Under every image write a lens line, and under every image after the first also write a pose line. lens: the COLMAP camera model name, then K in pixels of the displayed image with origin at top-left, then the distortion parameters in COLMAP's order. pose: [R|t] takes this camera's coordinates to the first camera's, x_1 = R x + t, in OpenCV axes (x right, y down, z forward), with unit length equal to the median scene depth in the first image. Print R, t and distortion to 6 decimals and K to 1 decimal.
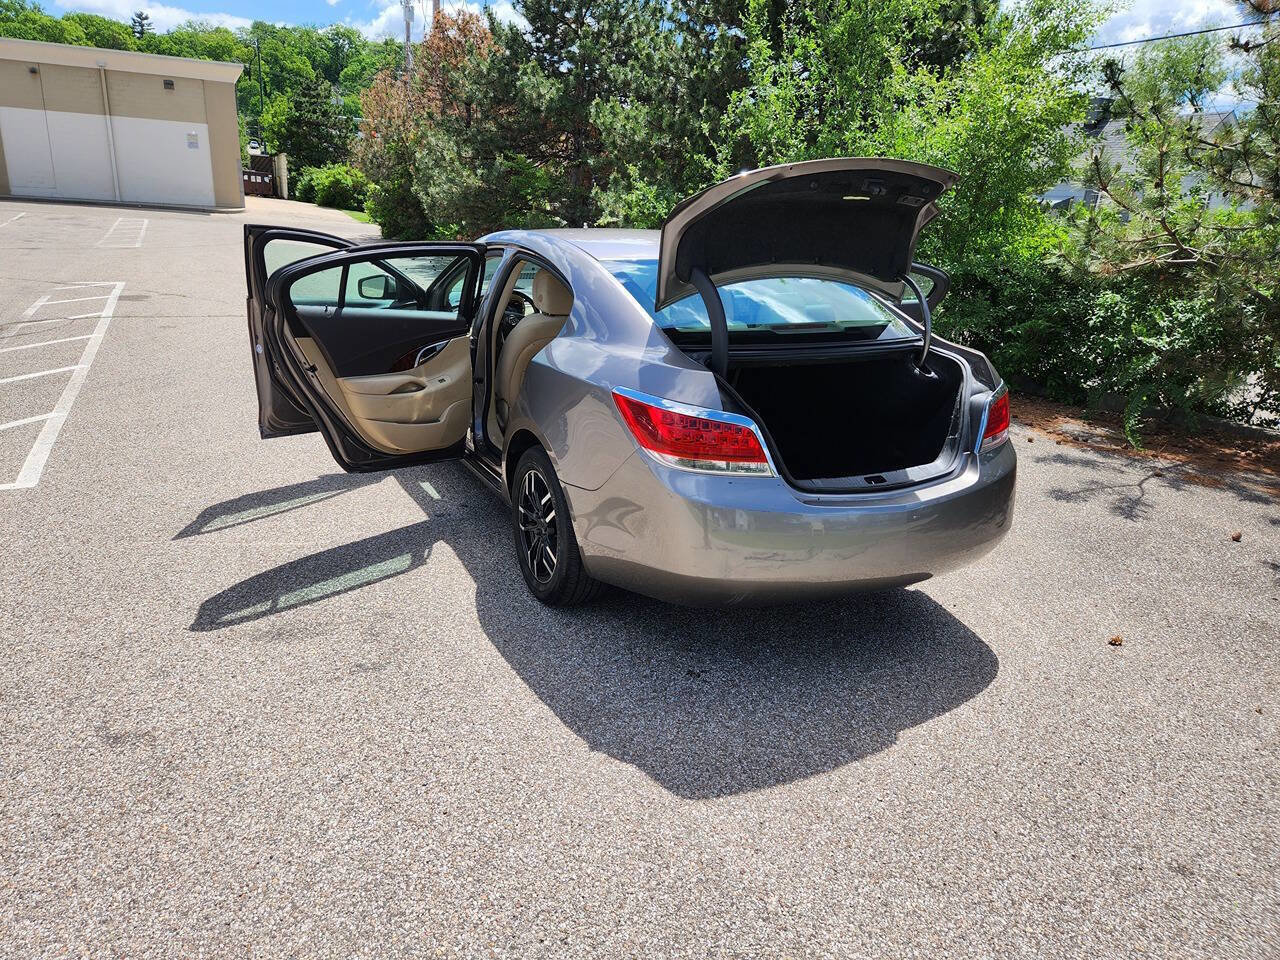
lens RADIAL K [[862.4, 0, 625.6], [0, 862.4, 482.8], [0, 0, 1]] dist [0.076024, -0.066148]
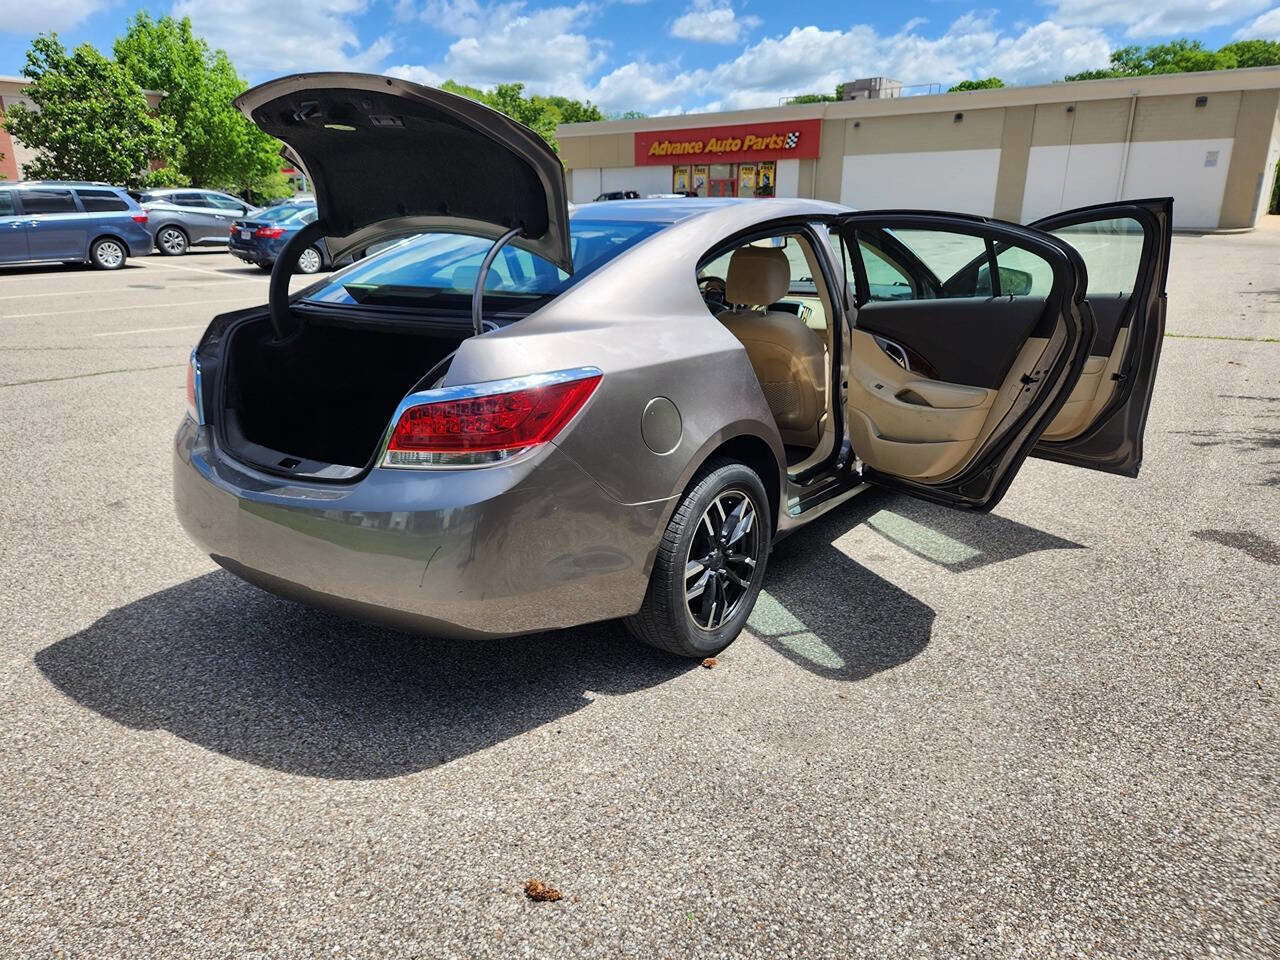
lens RADIAL K [[865.5, 0, 627.2], [0, 865.5, 469.7], [0, 0, 1]] dist [0.070841, -0.061707]
pose [[0.452350, 0.199899, -0.869149, 0.738302], [-0.241170, 0.965665, 0.096580, -0.099336], [0.858613, 0.165925, 0.485028, 0.548080]]
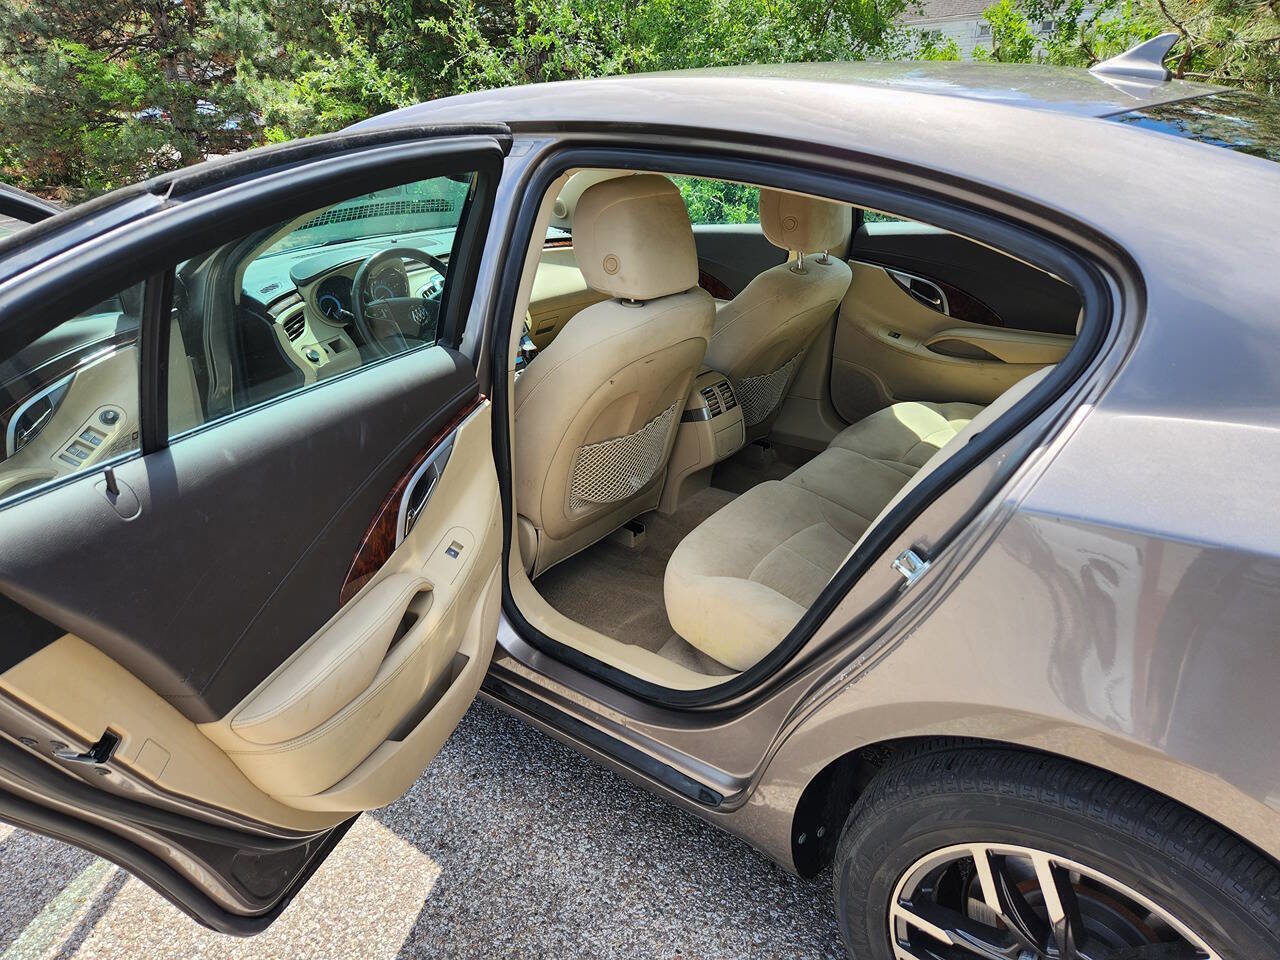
lens RADIAL K [[874.7, 0, 640.0], [0, 874.7, 480.0], [0, 0, 1]] dist [0.006959, 0.002489]
pose [[0.899806, -0.235874, 0.367033, -0.234446], [0.198515, 0.970475, 0.137003, -0.156656], [-0.388512, -0.050415, 0.920063, 0.576985]]
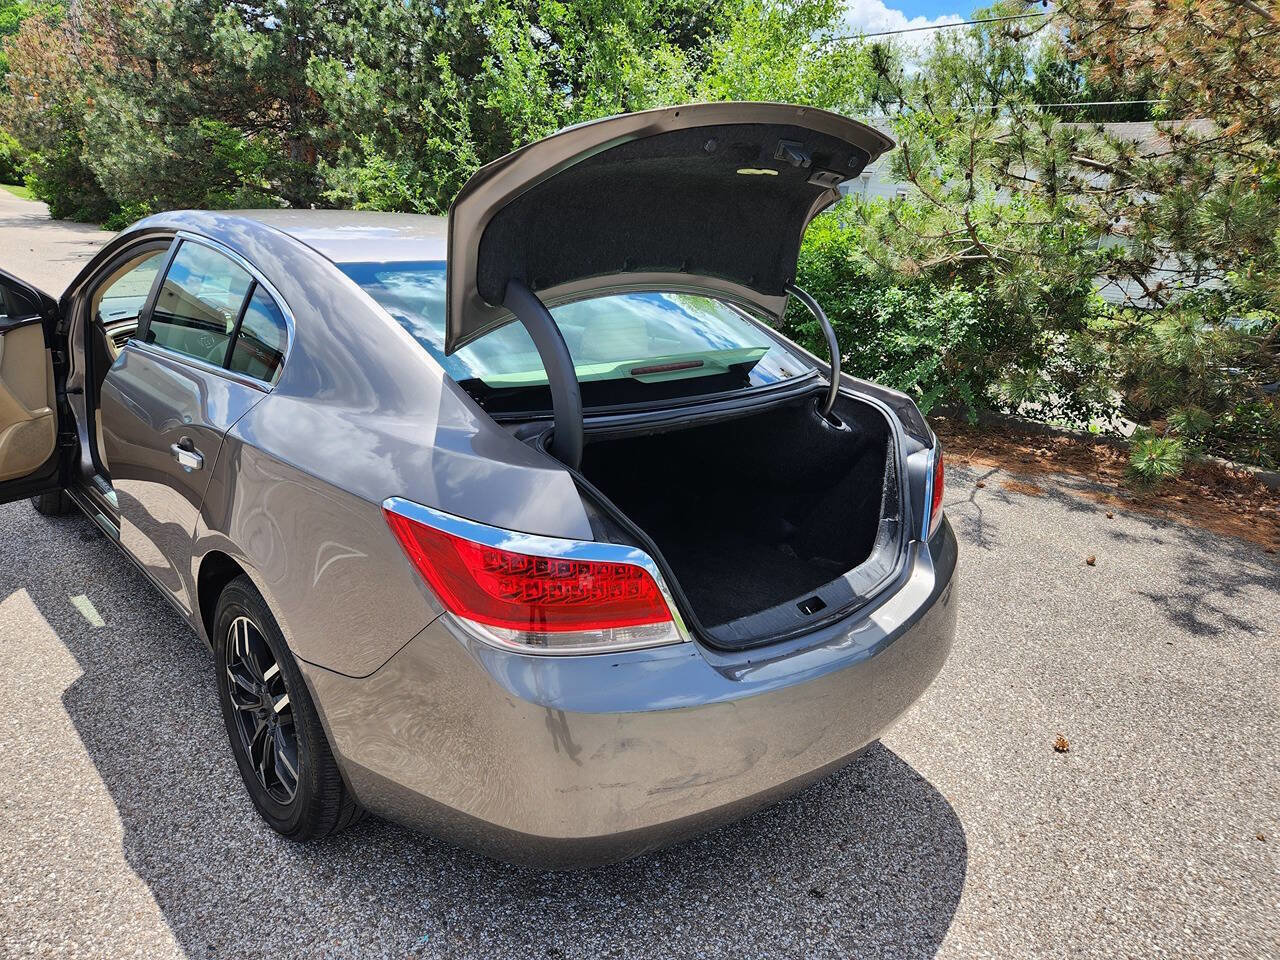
lens RADIAL K [[860.7, 0, 640.0], [0, 860.7, 480.0], [0, 0, 1]] dist [0.075605, -0.063392]
pose [[0.955750, -0.074809, 0.284509, -0.008964], [0.071396, 0.997197, 0.022365, -0.076309], [-0.285384, -0.001062, 0.958413, 0.259570]]
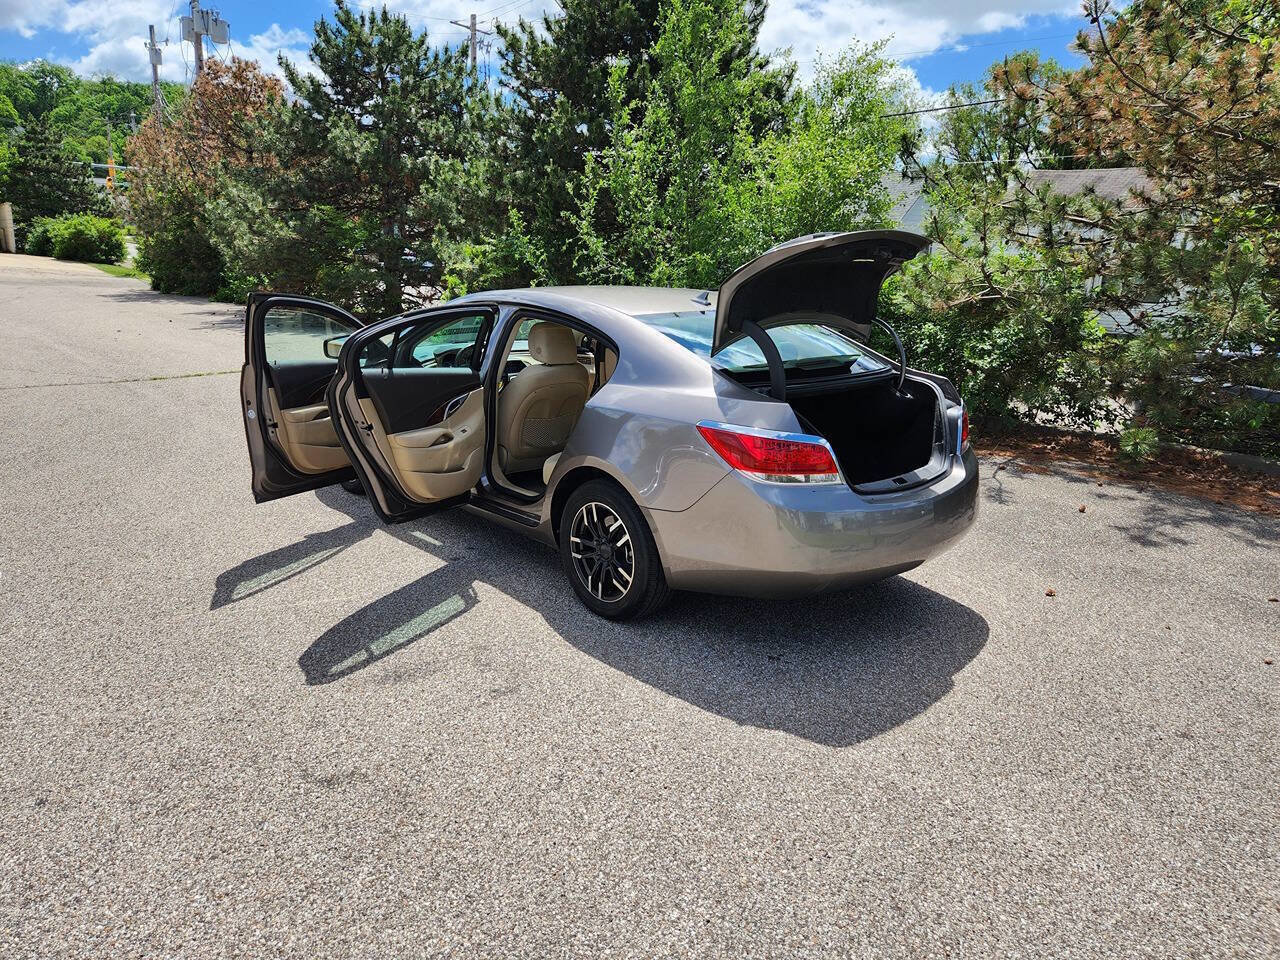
lens RADIAL K [[860.7, 0, 640.0], [0, 860.7, 480.0], [0, 0, 1]] dist [0.075605, -0.063392]
pose [[0.963558, -0.085983, 0.253302, -0.244741], [0.098402, 0.994468, -0.036752, 0.002650], [-0.248741, 0.060338, 0.966689, -0.071953]]
